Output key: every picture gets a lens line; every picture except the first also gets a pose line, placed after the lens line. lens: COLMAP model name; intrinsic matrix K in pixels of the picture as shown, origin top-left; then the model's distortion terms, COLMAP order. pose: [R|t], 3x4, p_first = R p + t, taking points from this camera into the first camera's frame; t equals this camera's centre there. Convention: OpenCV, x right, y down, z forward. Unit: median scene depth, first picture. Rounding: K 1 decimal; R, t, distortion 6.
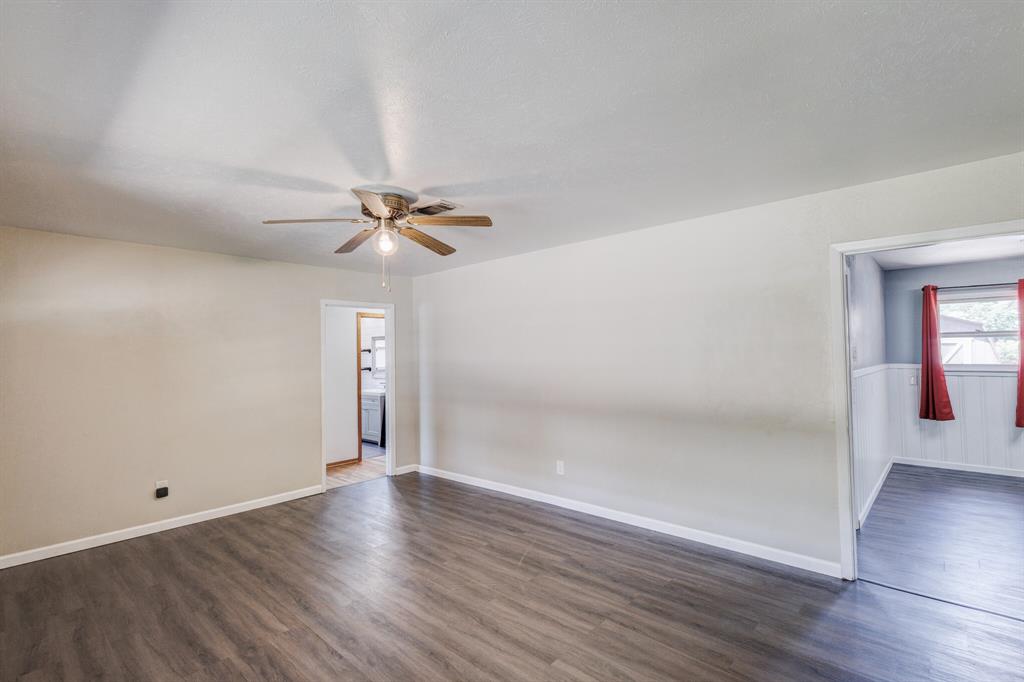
lens RADIAL K [[482.8, 0, 512.0], [0, 482.8, 341.0], [0, 0, 1]] dist [0.009939, 0.000011]
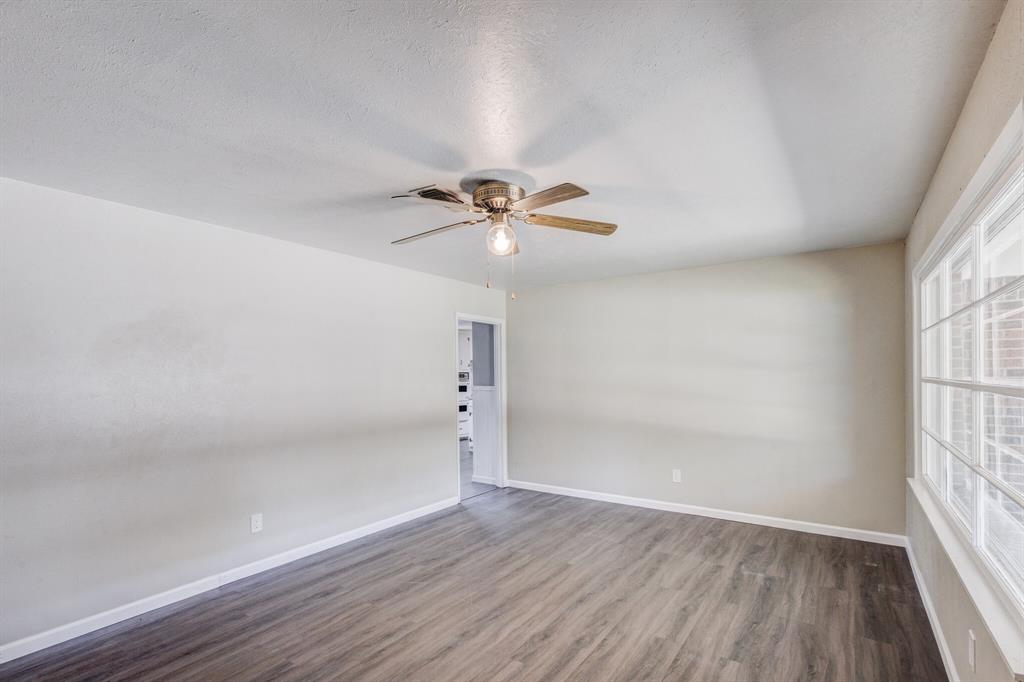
lens RADIAL K [[471.8, 0, 535.7], [0, 471.8, 378.3], [0, 0, 1]] dist [0.013697, 0.000177]
pose [[-0.162798, 0.010786, 0.986600, -0.907863], [-0.008502, 0.999888, -0.012334, 0.048362], [-0.986623, -0.010396, -0.162688, 0.871027]]
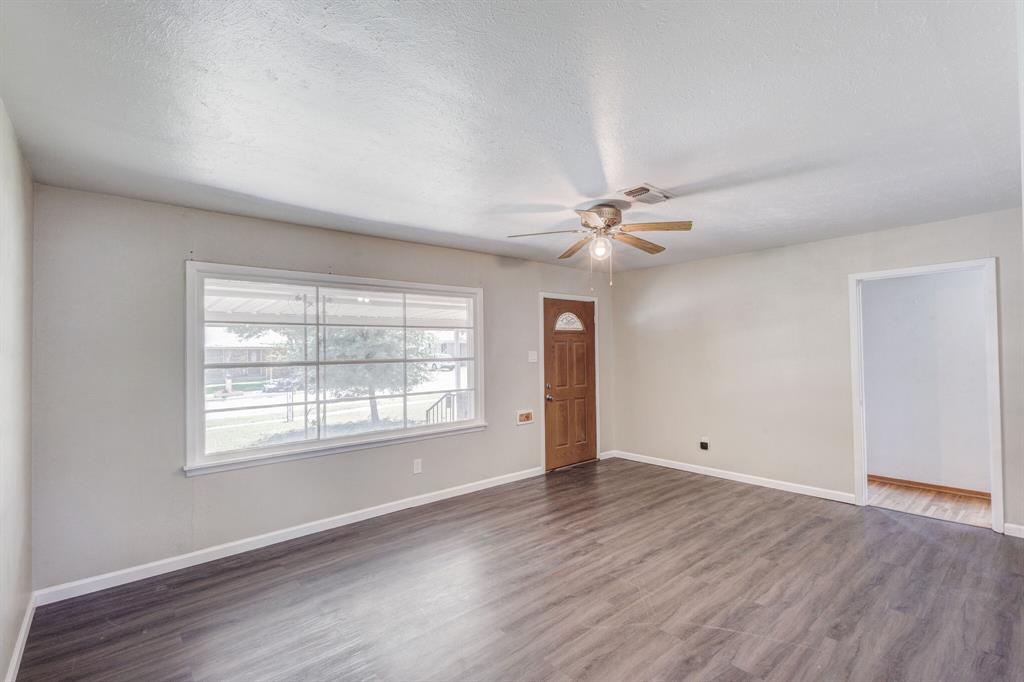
lens RADIAL K [[474.6, 0, 512.0], [0, 474.6, 341.0], [0, 0, 1]] dist [0.008321, -0.000158]
pose [[-0.129229, -0.000287, -0.991615, 0.725237], [0.042145, 0.999095, -0.005782, 0.012339], [0.990719, -0.042539, -0.129100, 0.752830]]
